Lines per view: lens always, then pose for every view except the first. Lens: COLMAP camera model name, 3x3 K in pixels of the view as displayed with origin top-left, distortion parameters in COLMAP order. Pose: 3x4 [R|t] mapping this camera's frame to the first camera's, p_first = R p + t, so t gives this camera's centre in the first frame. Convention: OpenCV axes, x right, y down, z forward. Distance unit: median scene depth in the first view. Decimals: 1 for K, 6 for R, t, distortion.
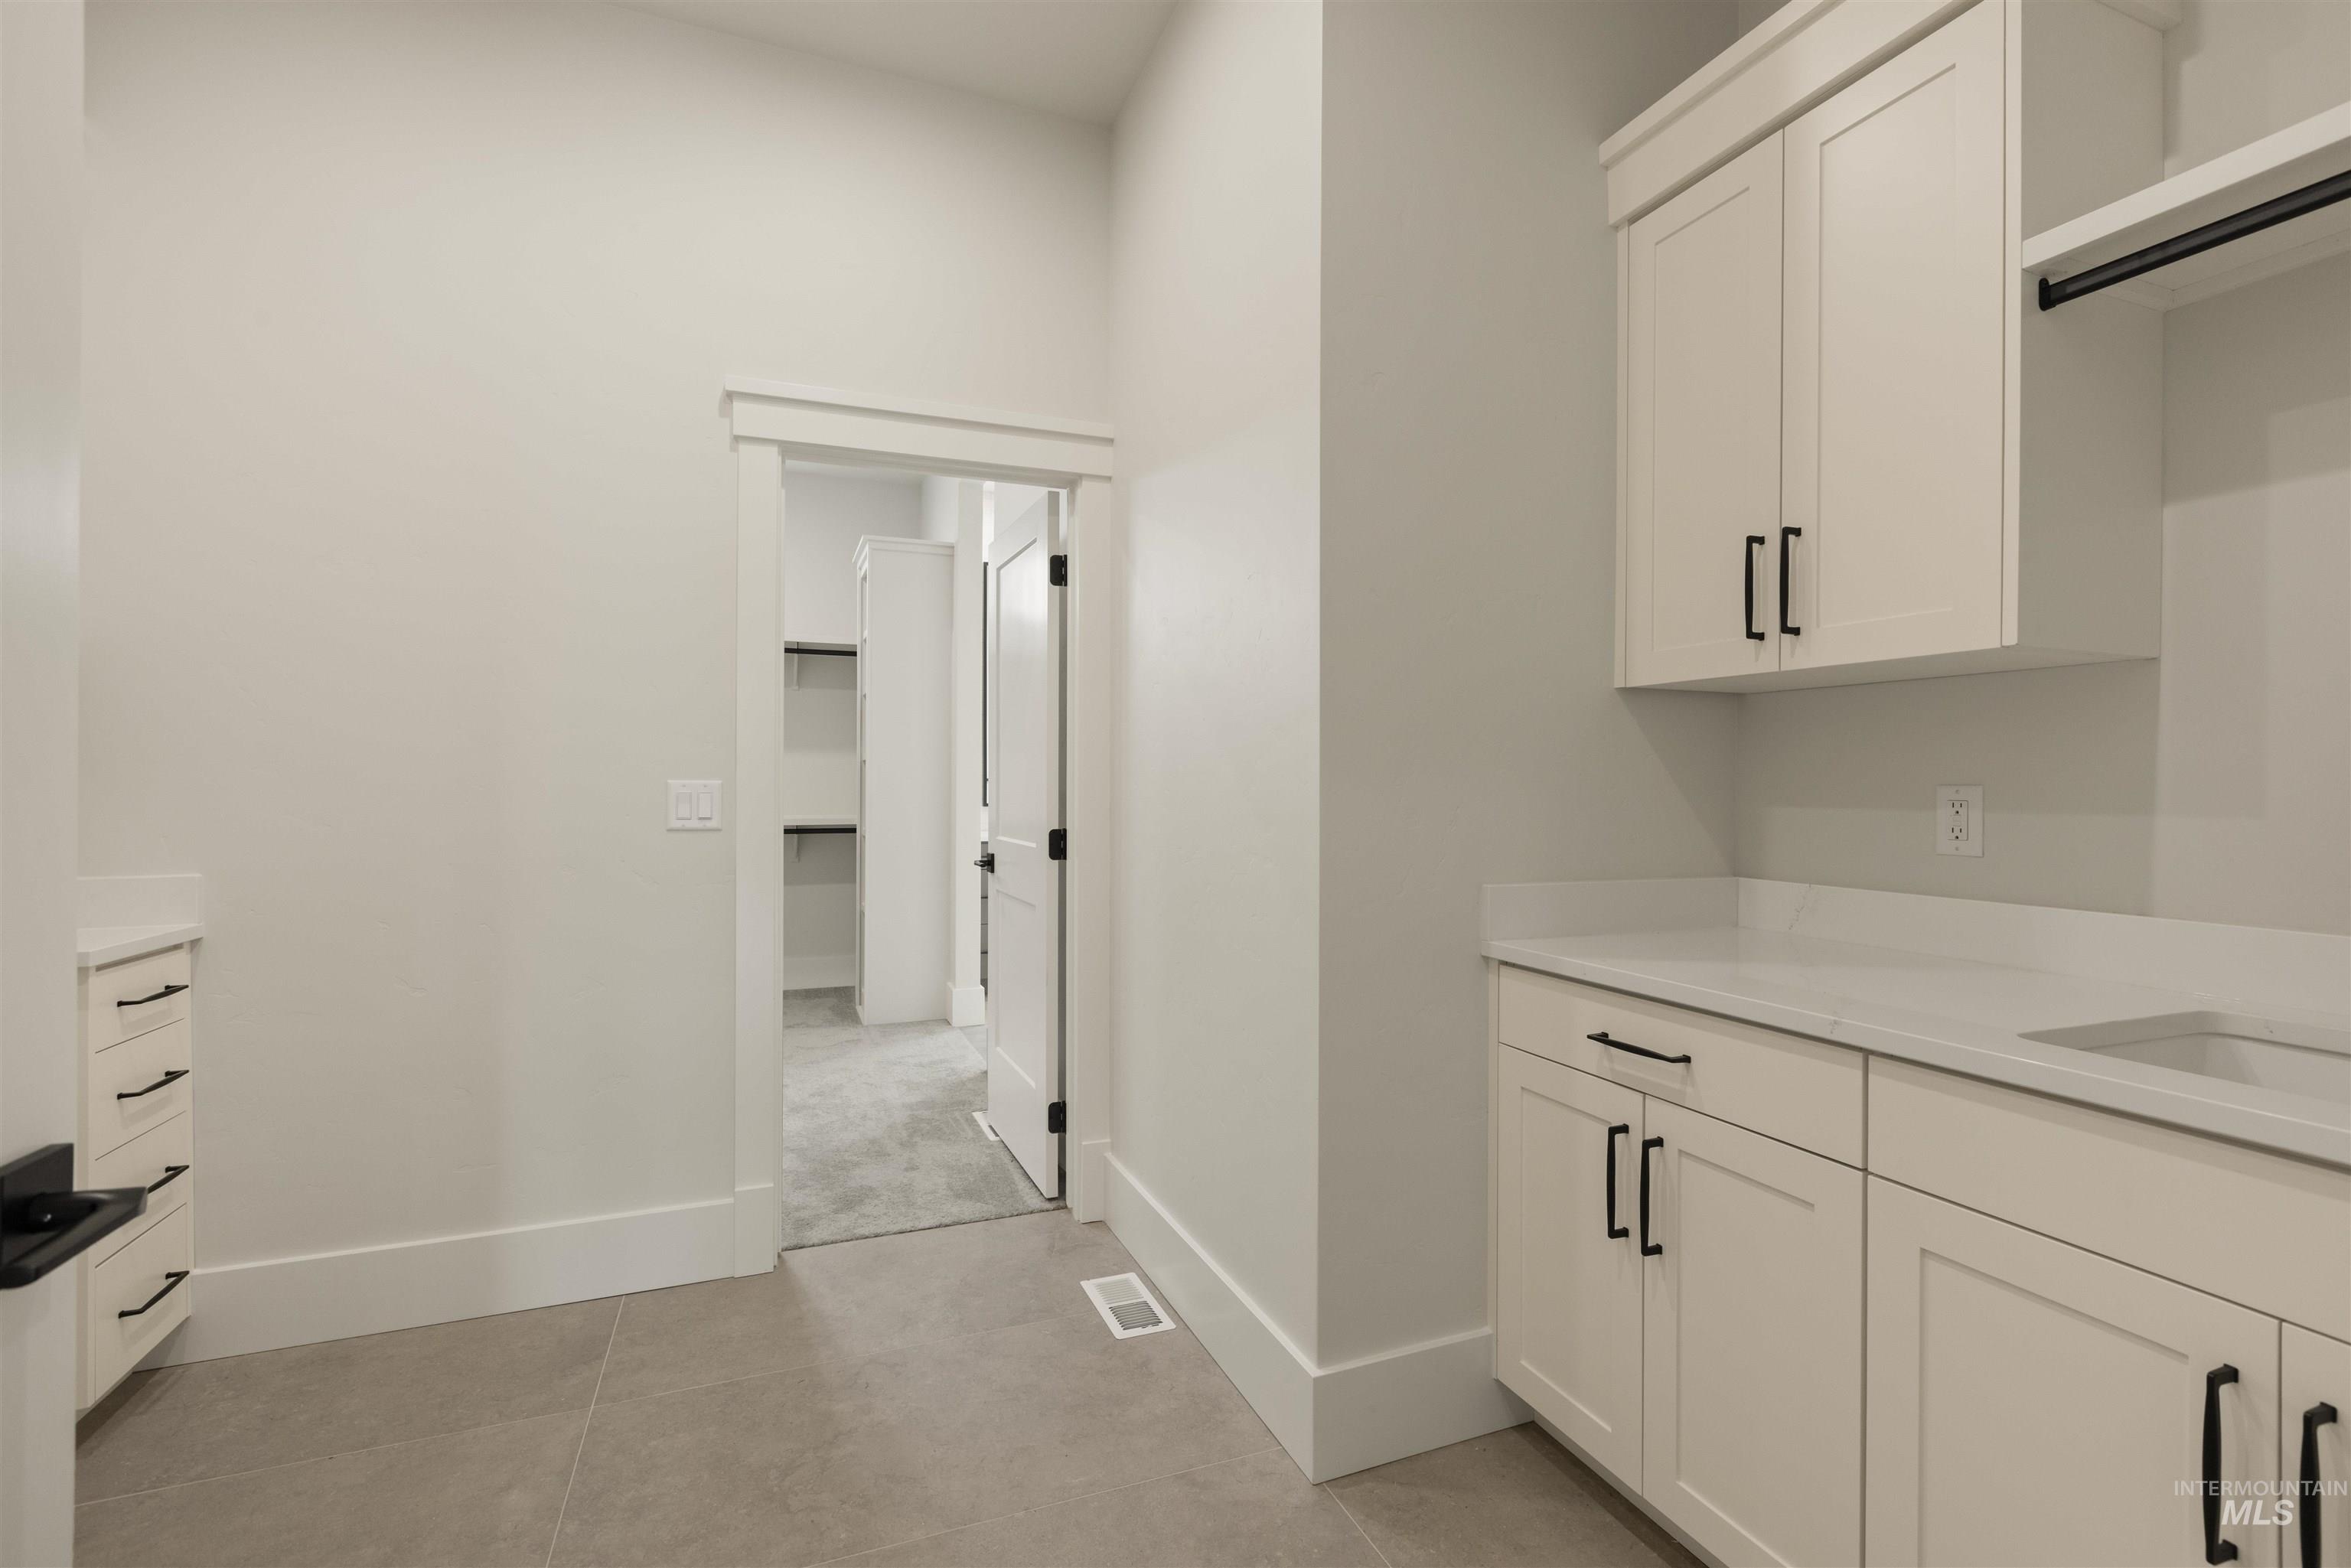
lens RADIAL K [[1094.1, 0, 1223.4], [0, 1094.1, 780.7], [0, 0, 1]] dist [0.000750, 0.000069]
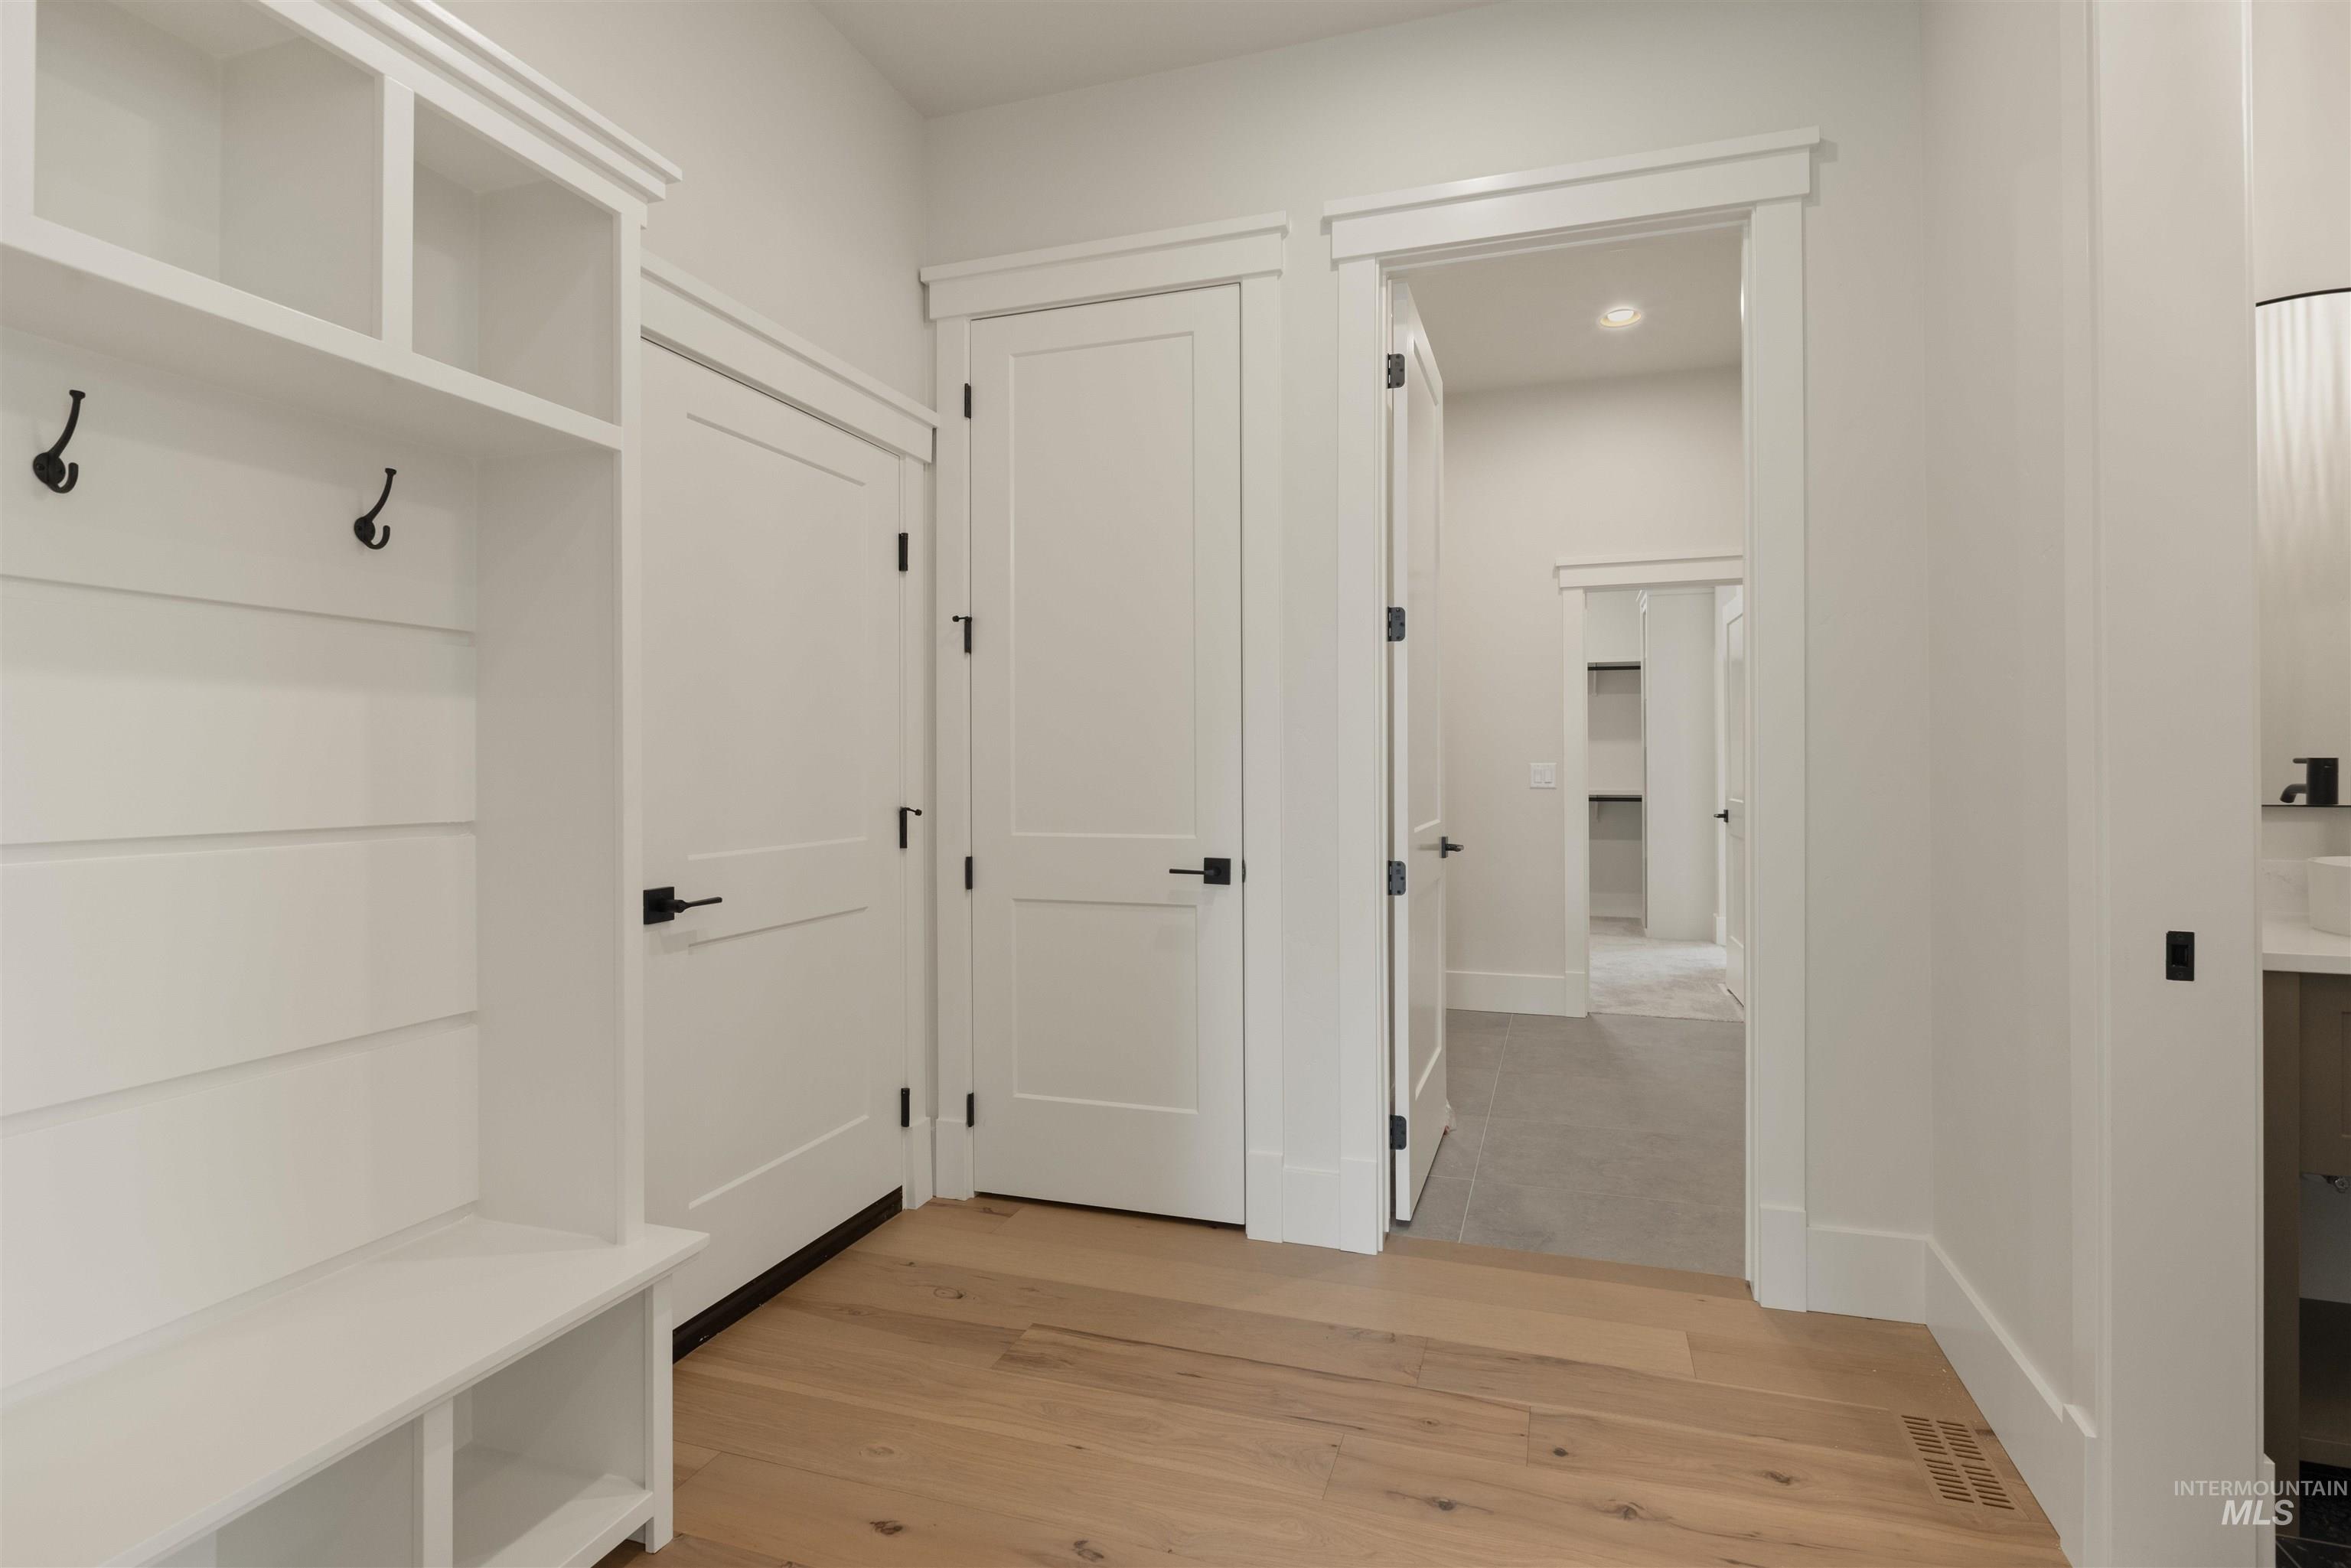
lens RADIAL K [[1152.6, 0, 1172.4], [0, 1152.6, 760.2], [0, 0, 1]] dist [-0.001244, -0.001162]
pose [[0.745764, -0.008705, -0.666154, 0.326259], [0.008042, 0.999959, -0.004064, -0.002499], [0.666162, -0.002326, 0.745803, -0.803730]]
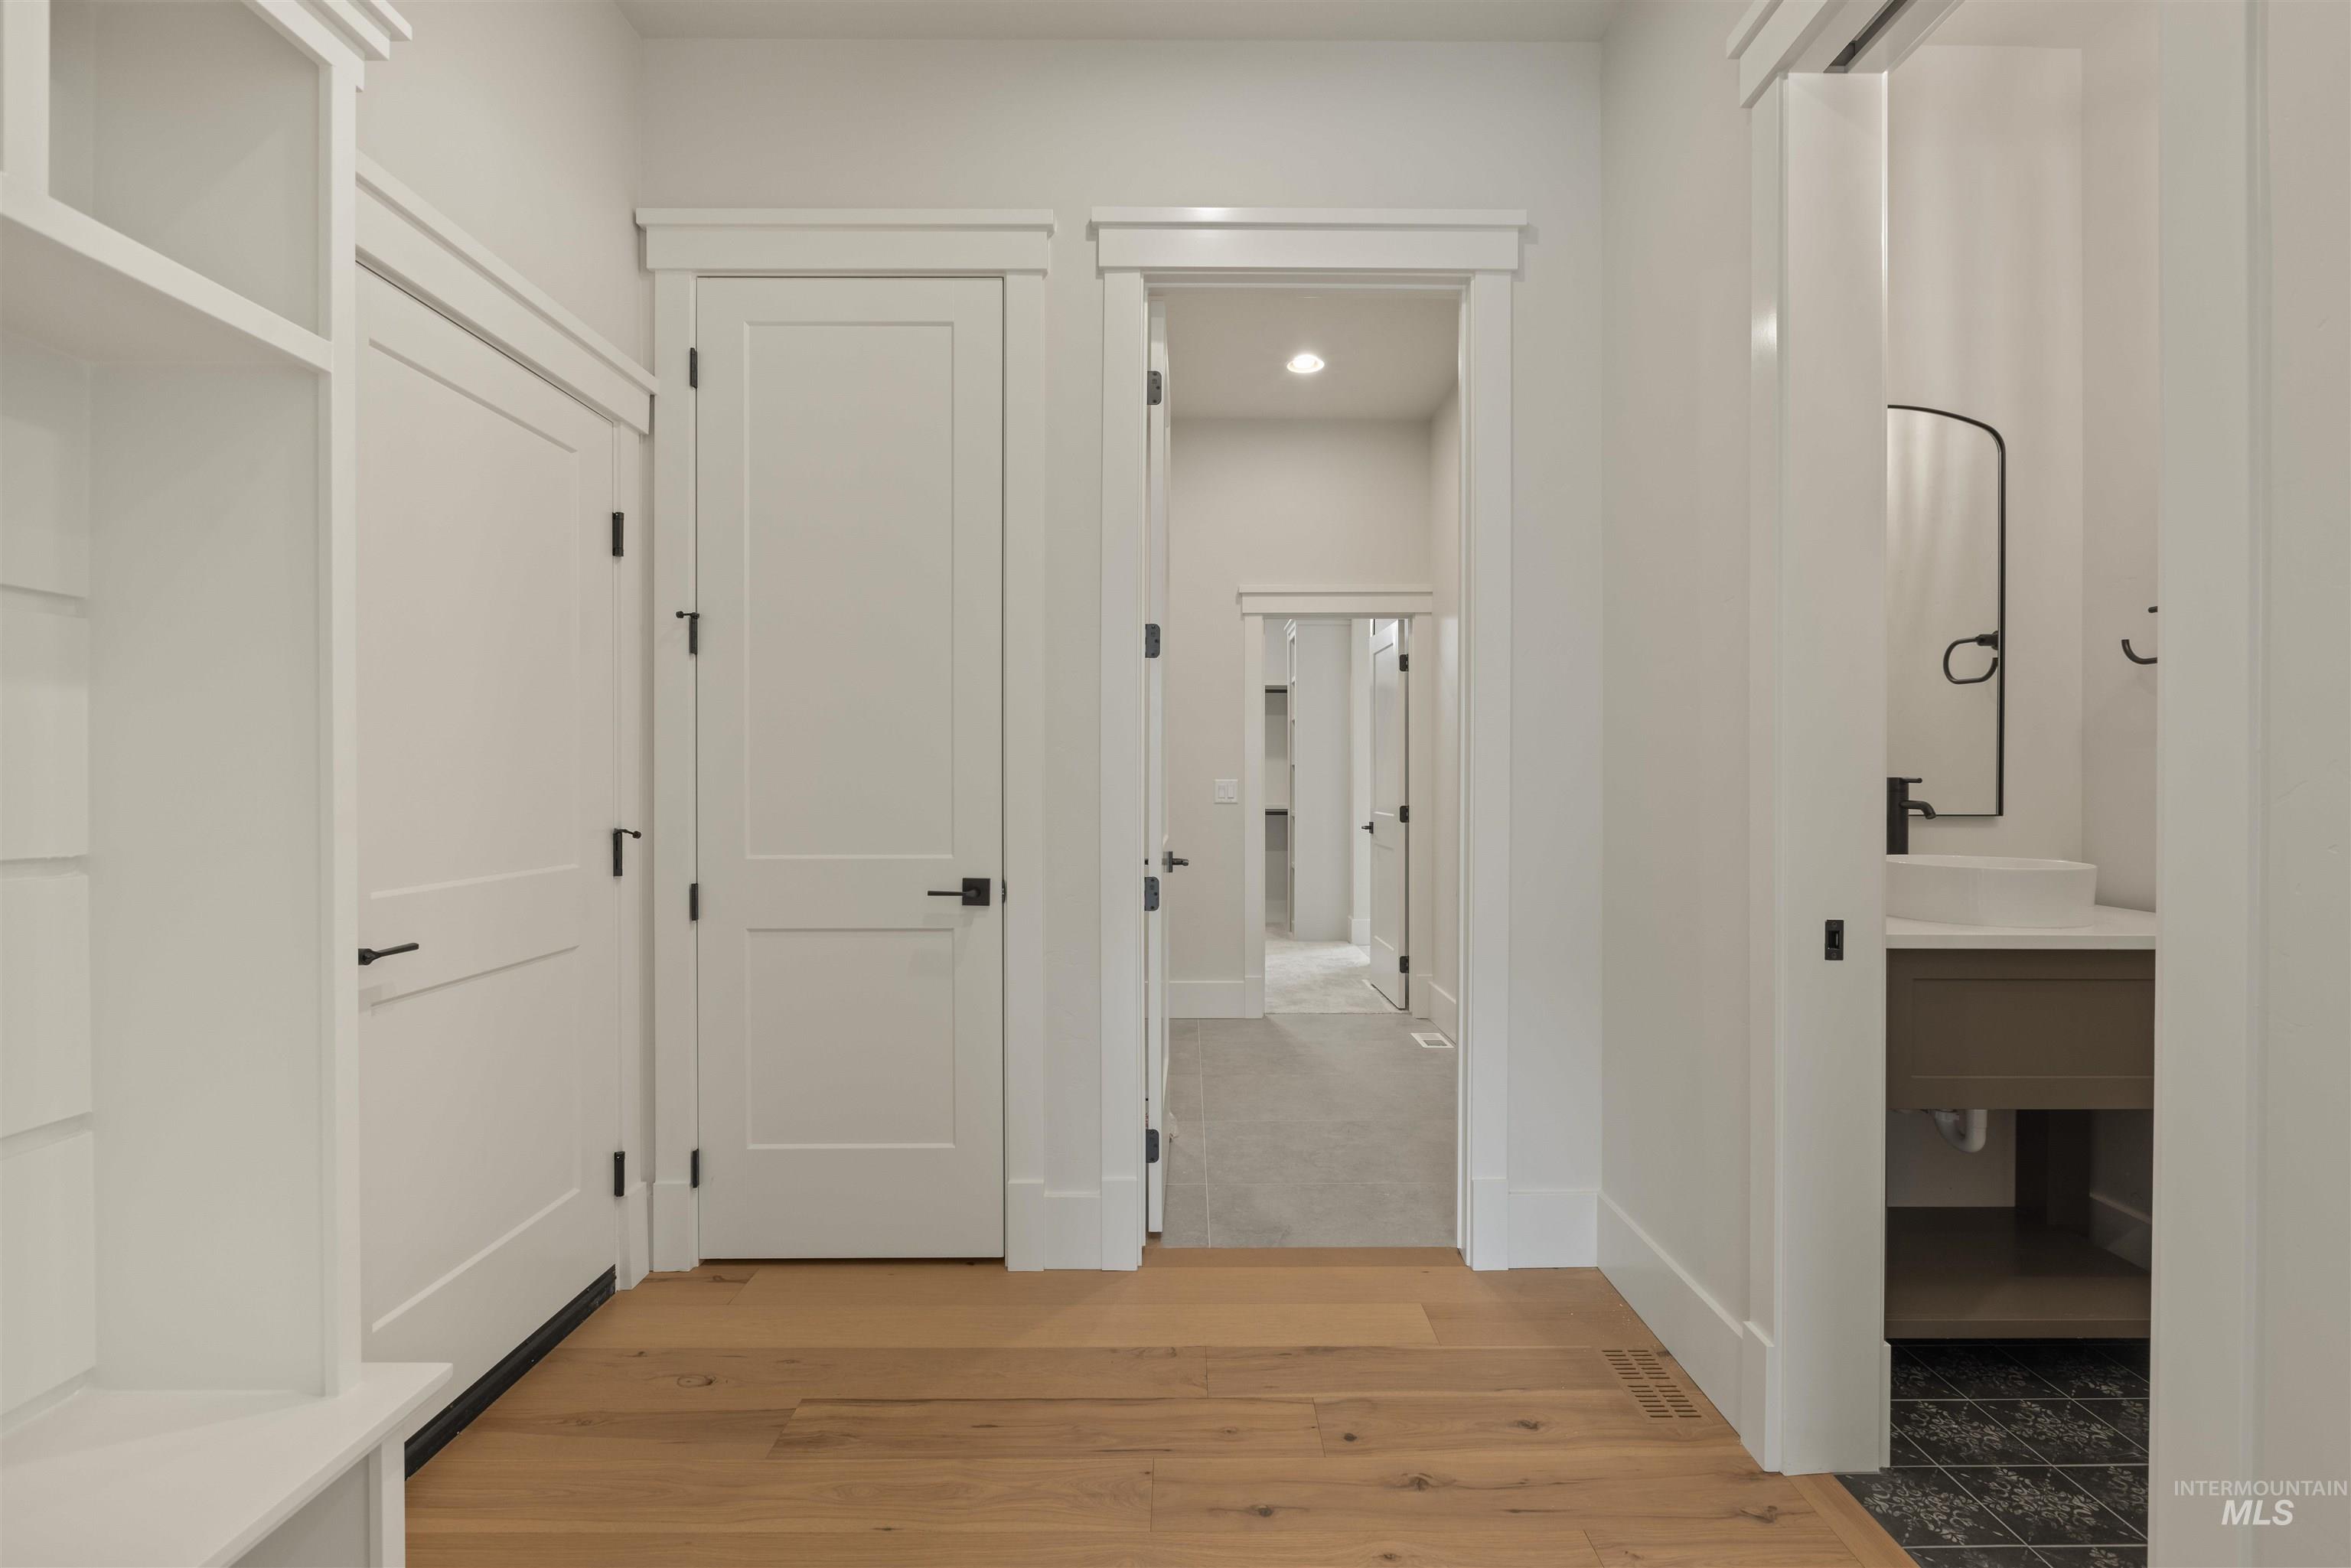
lens RADIAL K [[1140.2, 0, 1175.5], [0, 1140.2, 784.0], [0, 0, 1]] dist [-0.000173, -0.000362]
pose [[0.919197, -0.002906, -0.393787, 0.228933], [0.005413, 0.999972, 0.005258, -0.003403], [0.393760, -0.006965, 0.919187, -0.830651]]
